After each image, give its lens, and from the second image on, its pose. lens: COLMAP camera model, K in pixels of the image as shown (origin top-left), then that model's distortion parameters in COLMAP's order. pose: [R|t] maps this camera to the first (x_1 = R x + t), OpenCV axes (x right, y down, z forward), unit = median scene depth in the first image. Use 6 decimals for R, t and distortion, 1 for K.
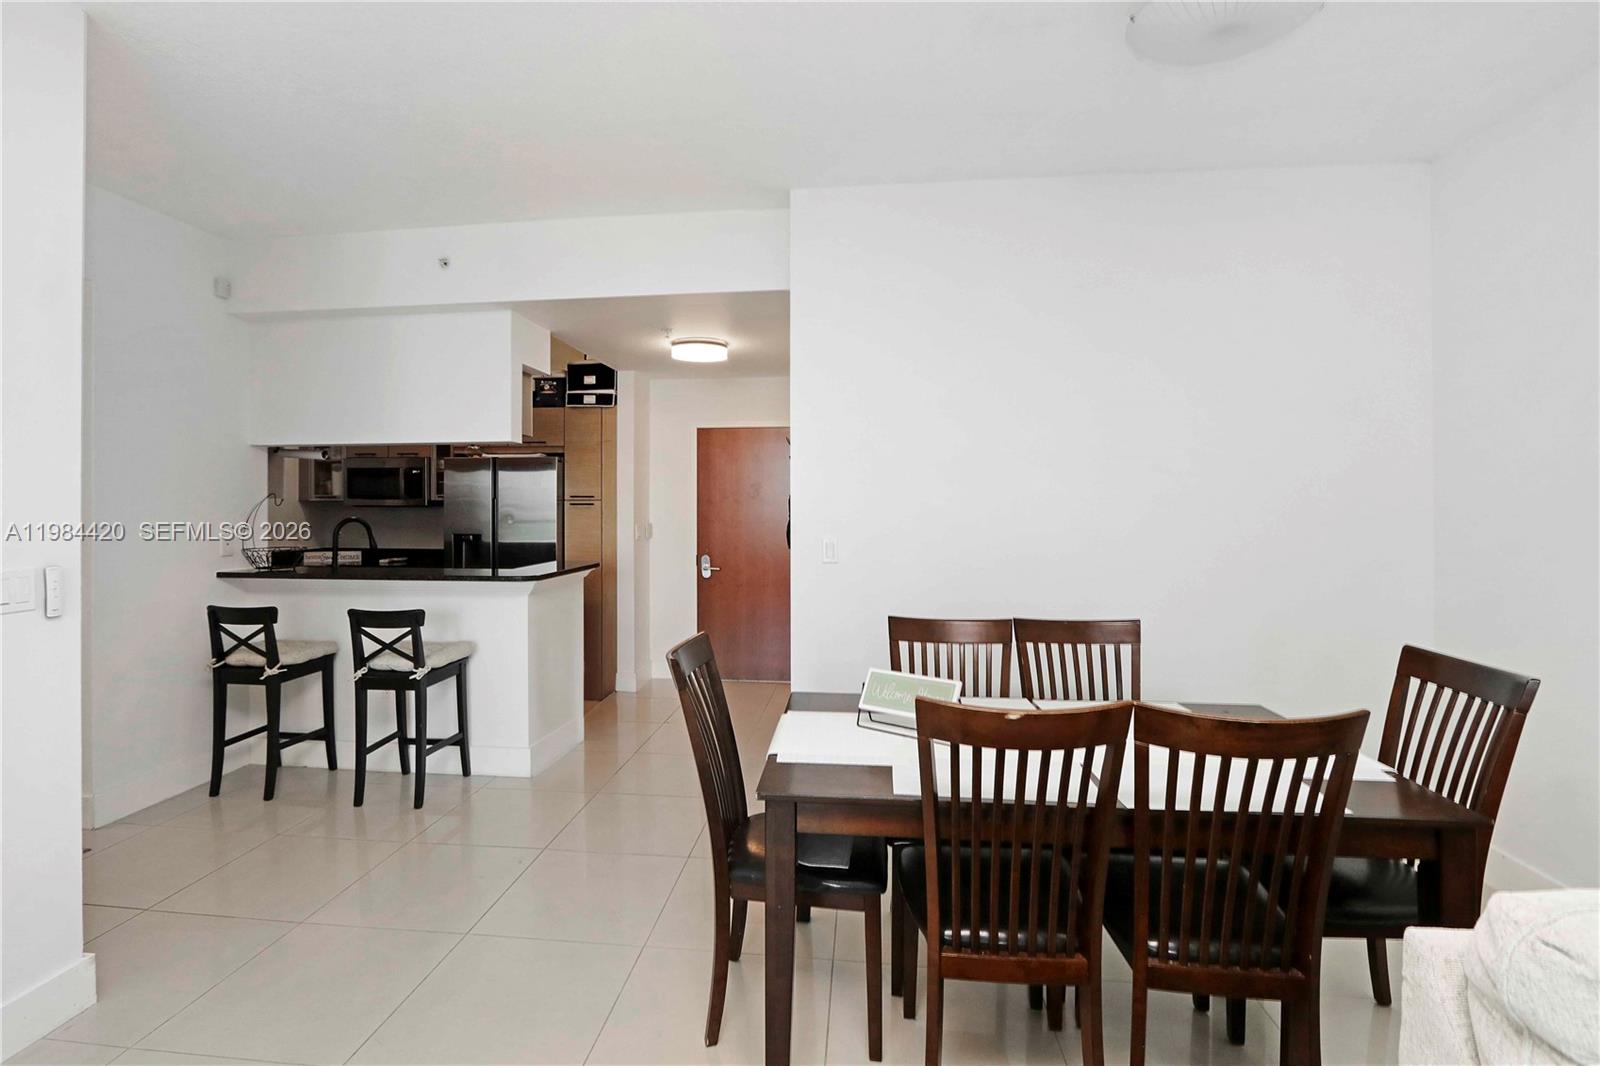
lens RADIAL K [[749.8, 0, 771.3], [0, 749.8, 499.6], [0, 0, 1]] dist [-0.011758, 0.000656]
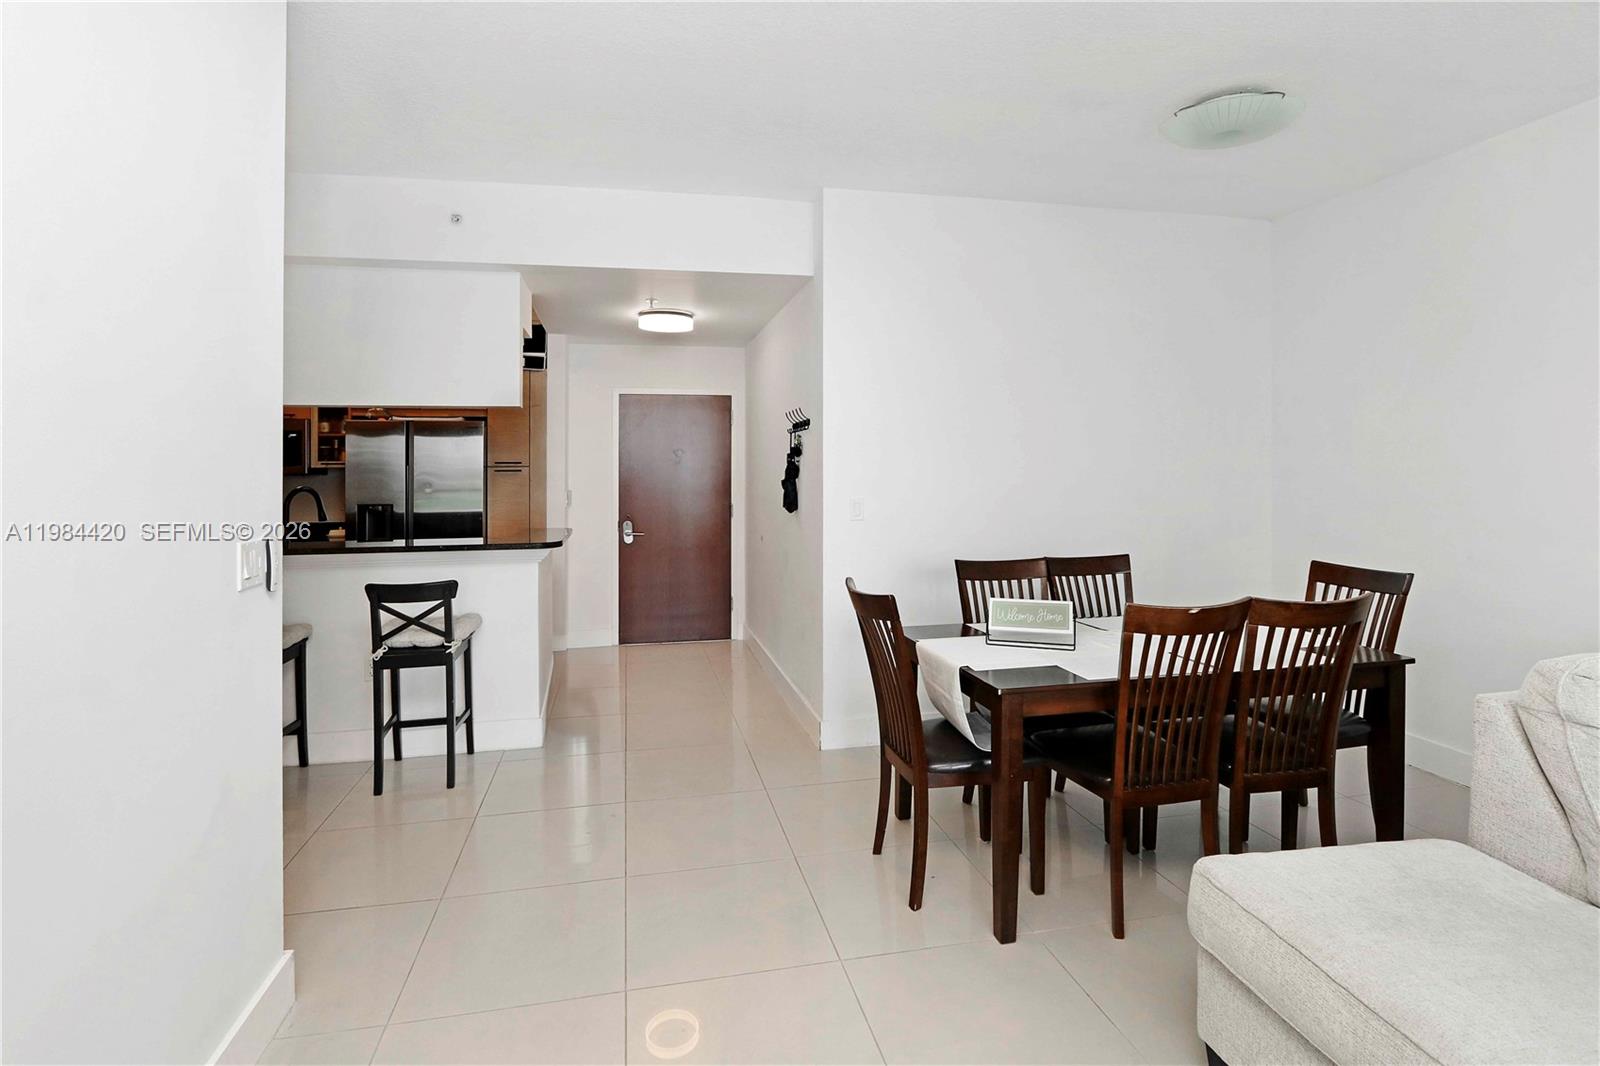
lens RADIAL K [[760.7, 0, 778.9], [0, 760.7, 477.3], [0, 0, 1]] dist [-0.007628, 0.000041]
pose [[0.948278, -0.008672, 0.317322, -0.283800], [0.003983, 0.999873, 0.015424, 0.000481], [-0.317415, -0.013362, 0.948192, -0.042682]]
